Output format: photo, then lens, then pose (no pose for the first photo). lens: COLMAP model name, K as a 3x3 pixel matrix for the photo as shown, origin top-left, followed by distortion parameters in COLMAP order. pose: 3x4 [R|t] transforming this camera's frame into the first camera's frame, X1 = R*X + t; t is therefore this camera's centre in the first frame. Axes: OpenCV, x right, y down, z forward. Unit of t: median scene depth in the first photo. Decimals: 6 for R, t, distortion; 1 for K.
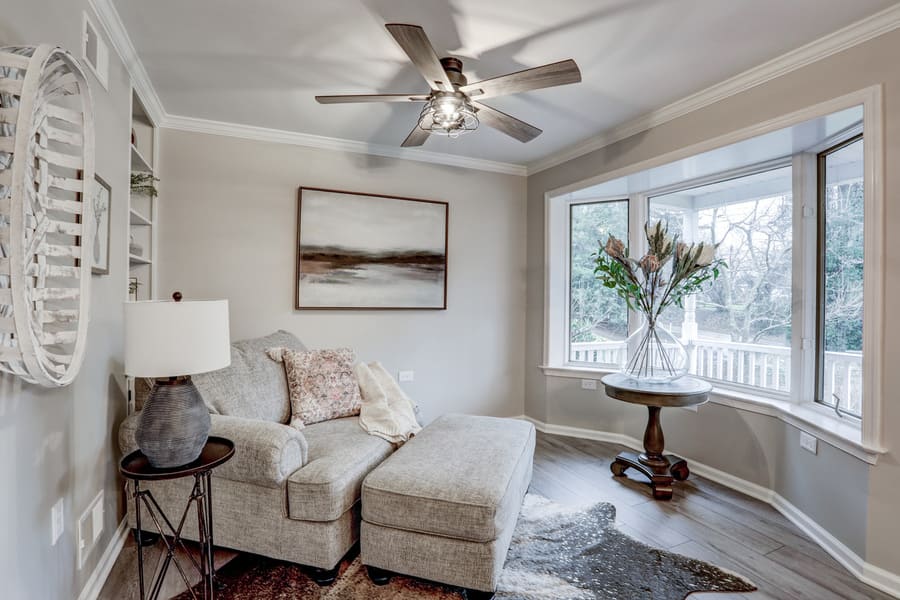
lens RADIAL K [[446.5, 0, 448.3], [0, 446.5, 297.8], [0, 0, 1]] dist [-0.069834, 0.029605]
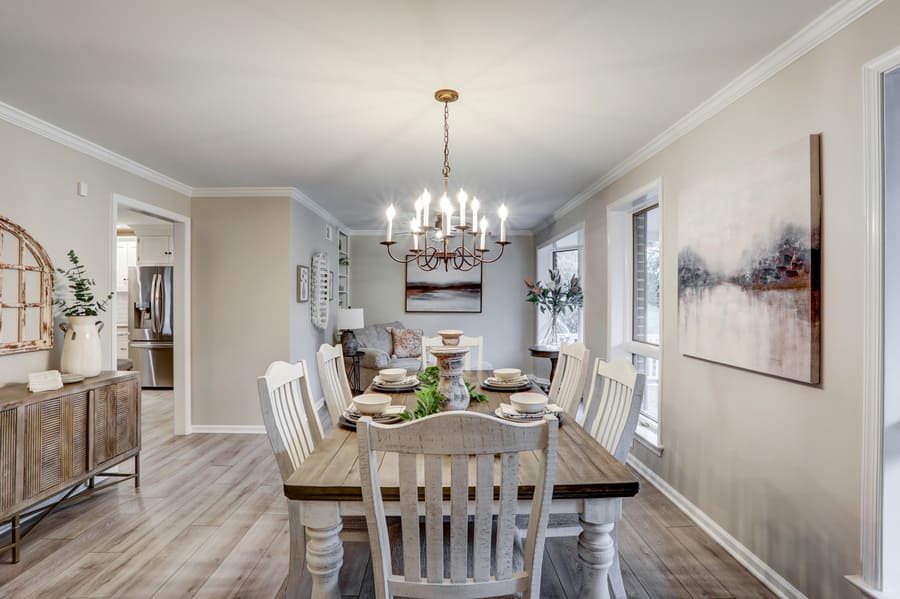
lens RADIAL K [[457.5, 0, 452.6], [0, 457.5, 298.2], [0, 0, 1]] dist [-0.051850, 0.001159]
pose [[0.919892, -0.008019, -0.392089, 0.862937], [0.004106, 0.999933, -0.010819, -0.019514], [0.392150, 0.008342, 0.919864, -1.119824]]
